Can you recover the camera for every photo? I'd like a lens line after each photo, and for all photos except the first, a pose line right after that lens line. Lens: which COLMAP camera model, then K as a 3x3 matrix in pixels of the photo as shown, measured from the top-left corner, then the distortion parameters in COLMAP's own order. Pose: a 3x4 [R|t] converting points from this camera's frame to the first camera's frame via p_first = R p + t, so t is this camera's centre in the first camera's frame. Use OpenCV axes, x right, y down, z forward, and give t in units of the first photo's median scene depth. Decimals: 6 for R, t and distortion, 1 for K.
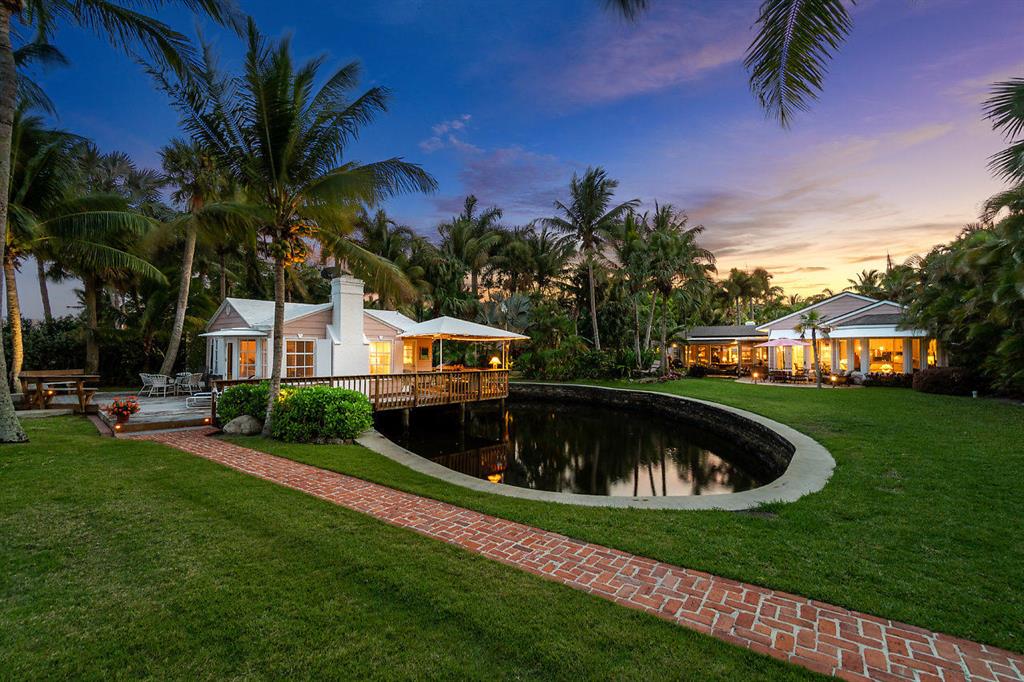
lens RADIAL K [[453.2, 0, 512.0], [0, 453.2, 341.0], [0, 0, 1]] dist [0.000152, 0.000047]
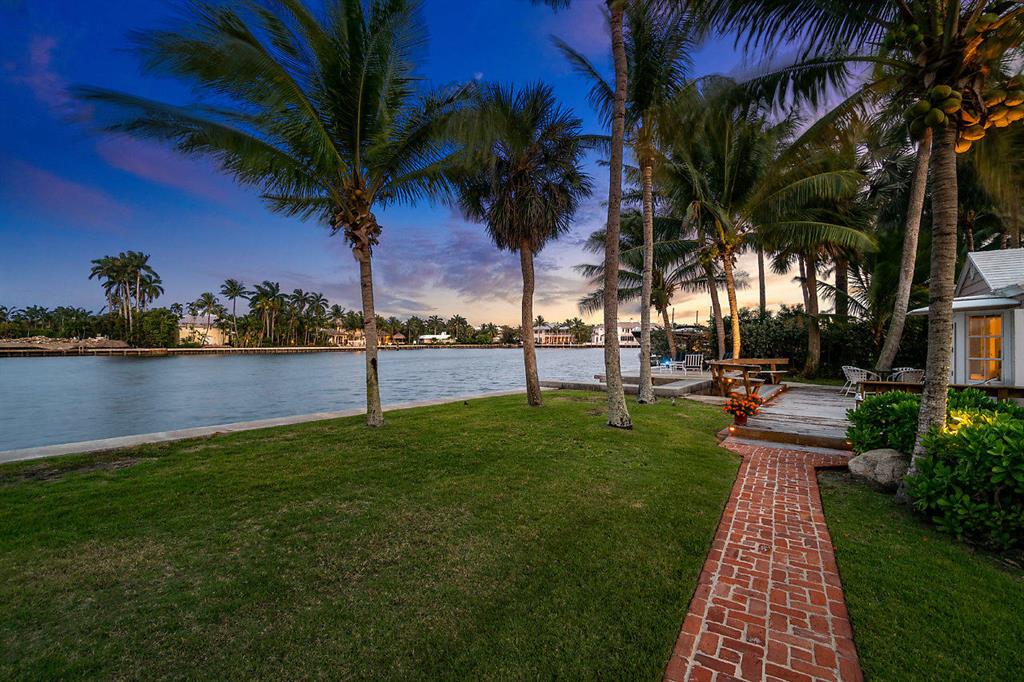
lens RADIAL K [[453.2, 0, 512.0], [0, 453.2, 341.0], [0, 0, 1]] dist [0.000152, 0.000047]
pose [[0.072364, -0.006754, -0.997355, -0.059471], [0.028693, 0.999577, -0.004688, 0.017823], [0.996966, -0.028278, 0.072527, 0.455904]]
